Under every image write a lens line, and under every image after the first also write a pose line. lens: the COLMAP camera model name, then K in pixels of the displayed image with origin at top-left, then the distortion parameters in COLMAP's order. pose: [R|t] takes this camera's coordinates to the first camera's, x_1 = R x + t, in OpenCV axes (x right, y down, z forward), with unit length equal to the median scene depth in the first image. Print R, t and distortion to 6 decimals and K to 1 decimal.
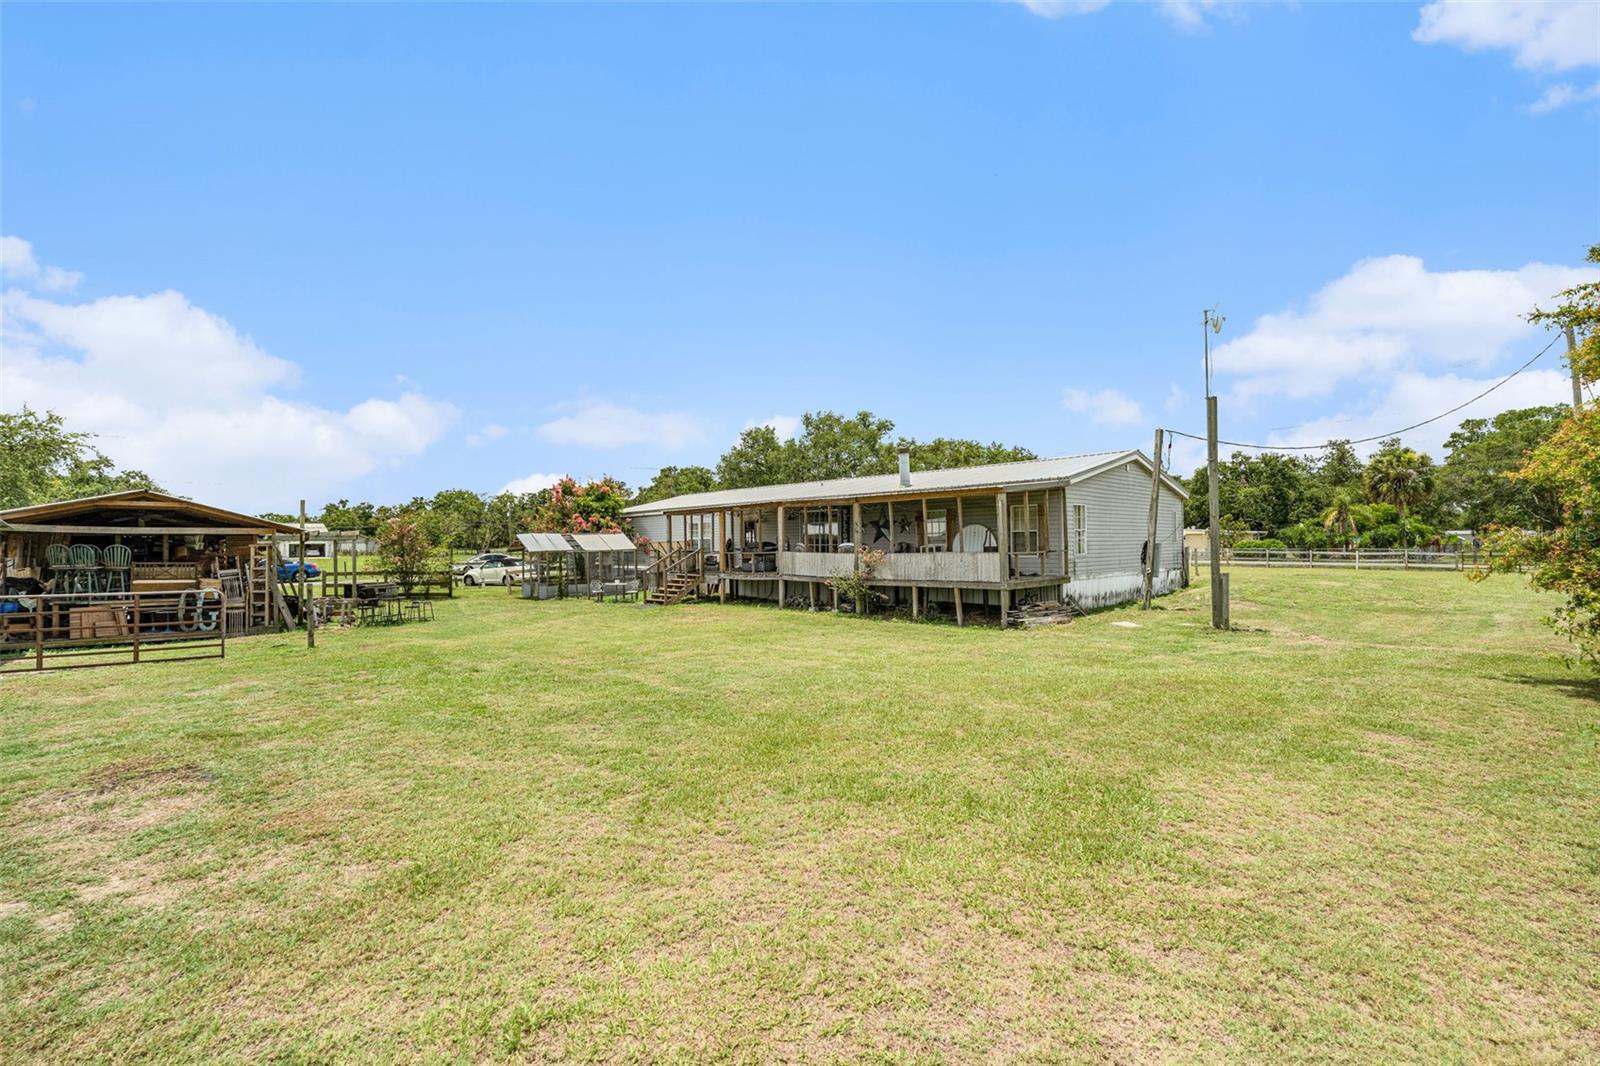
lens RADIAL K [[699.6, 0, 803.2], [0, 699.6, 537.8], [0, 0, 1]] dist [-0.004266, -0.001094]
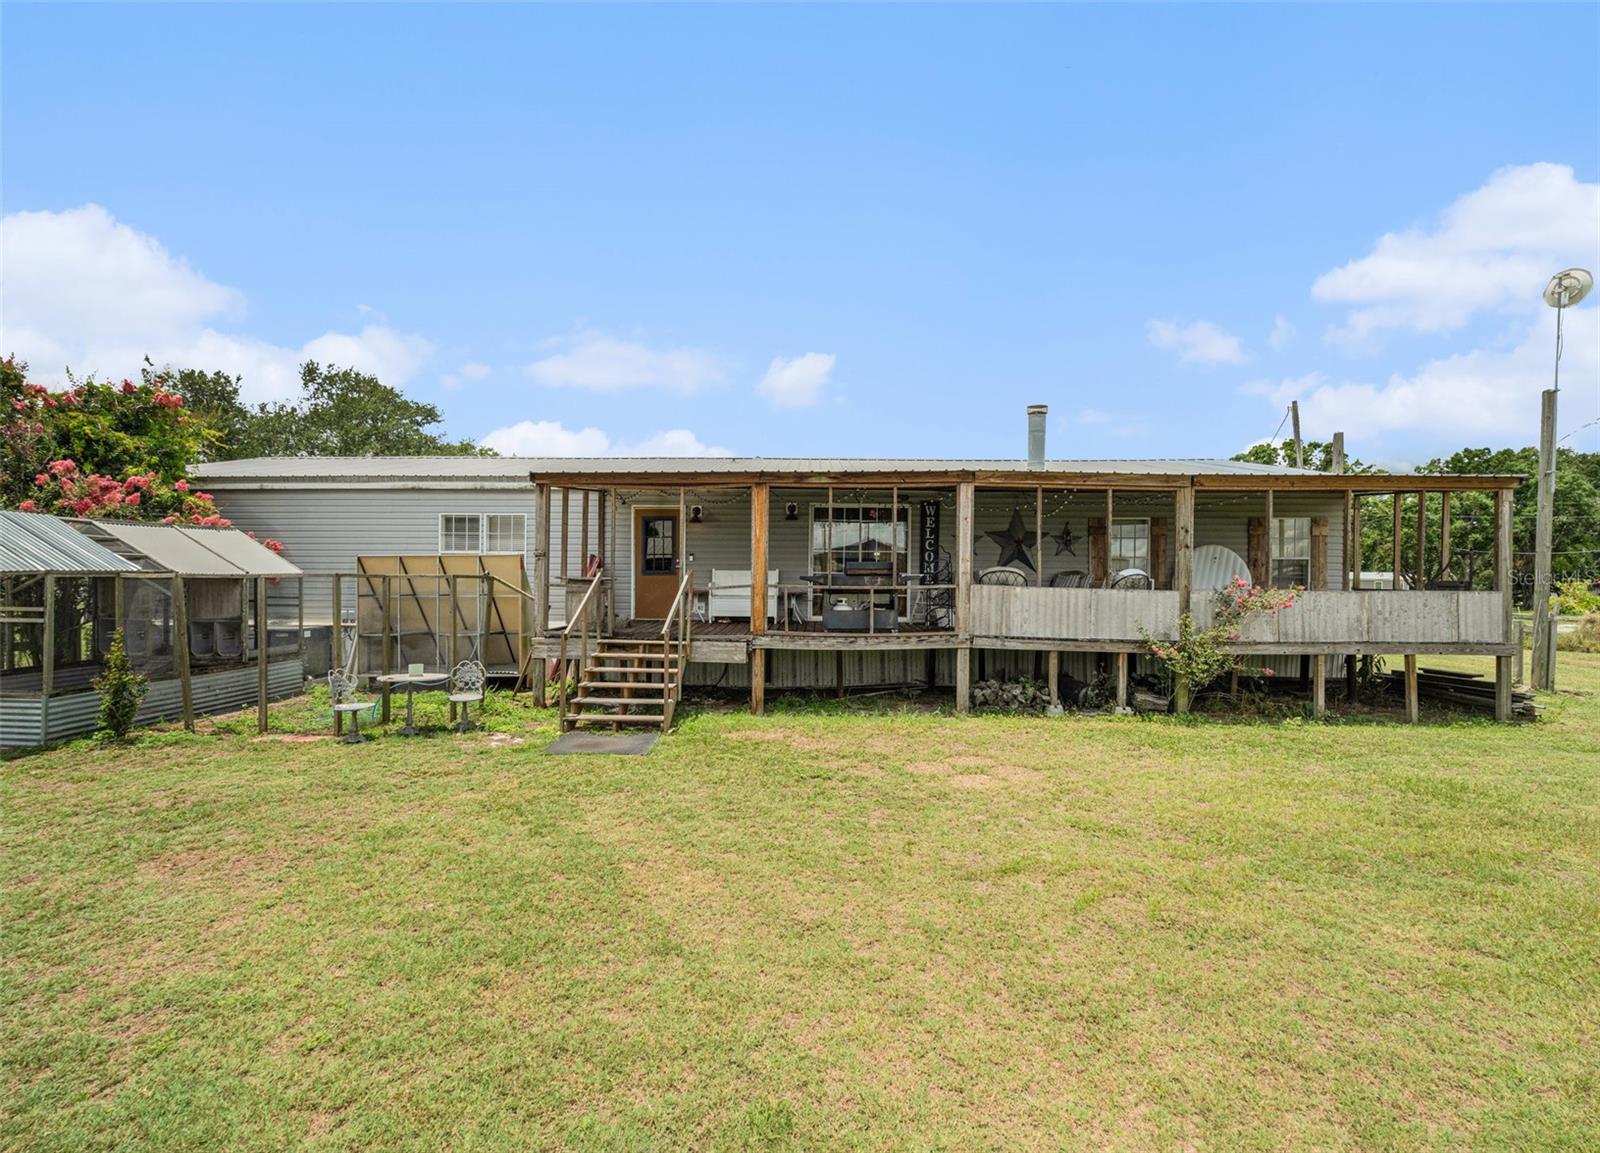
lens RADIAL K [[773.6, 0, 800.2], [0, 773.6, 582.6], [0, 0, 1]] dist [0.004856, 0.000339]
pose [[0.737911, 0.018273, 0.674651, -0.439161], [-0.022120, 0.999751, -0.002884, 0.022391], [-0.674535, -0.012795, 0.738132, 0.708800]]
